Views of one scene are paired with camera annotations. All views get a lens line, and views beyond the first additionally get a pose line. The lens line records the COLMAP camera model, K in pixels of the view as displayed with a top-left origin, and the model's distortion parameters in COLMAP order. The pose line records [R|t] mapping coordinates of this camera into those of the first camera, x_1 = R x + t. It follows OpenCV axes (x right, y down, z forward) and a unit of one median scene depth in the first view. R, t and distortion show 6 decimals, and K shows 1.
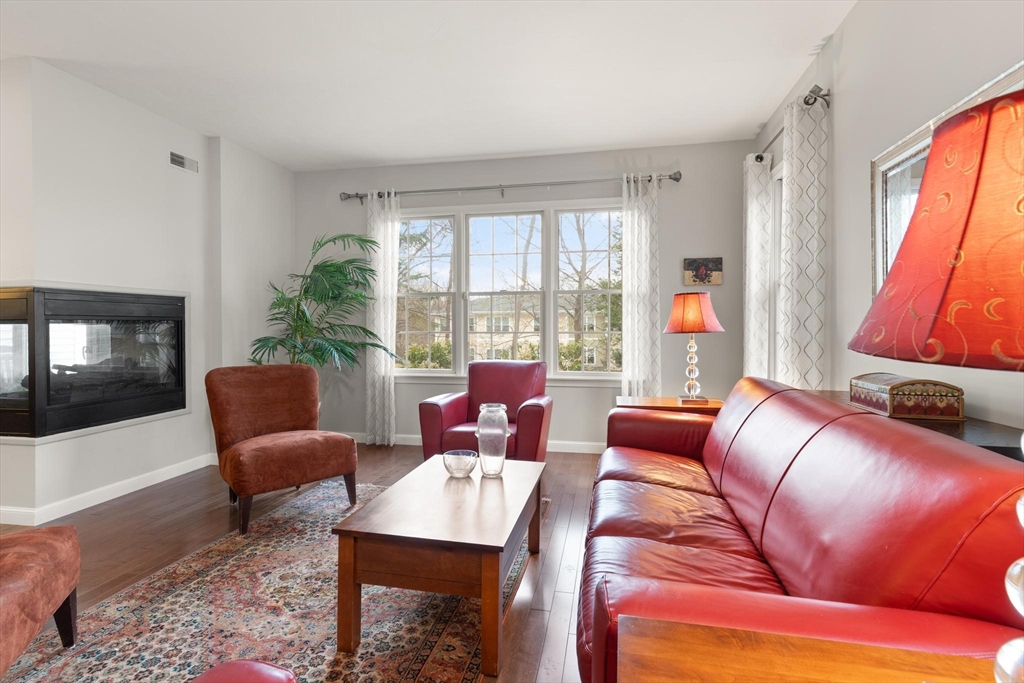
lens RADIAL K [[464.3, 0, 517.0], [0, 464.3, 341.7], [0, 0, 1]] dist [0.004490, -0.000843]
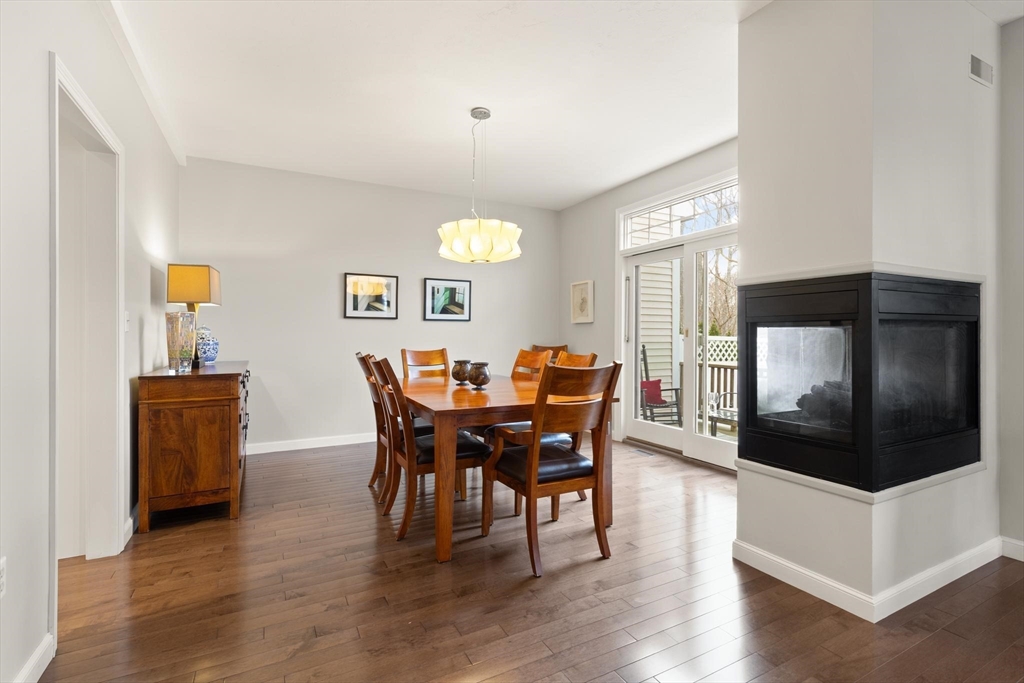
lens RADIAL K [[477.9, 0, 512.0], [0, 477.9, 341.5], [0, 0, 1]] dist [-0.002700, -0.000949]
pose [[0.639001, 0.013363, -0.769090, -0.642522], [-0.021603, 0.999766, -0.000577, -0.002924], [0.768902, 0.016984, 0.639141, 0.108533]]
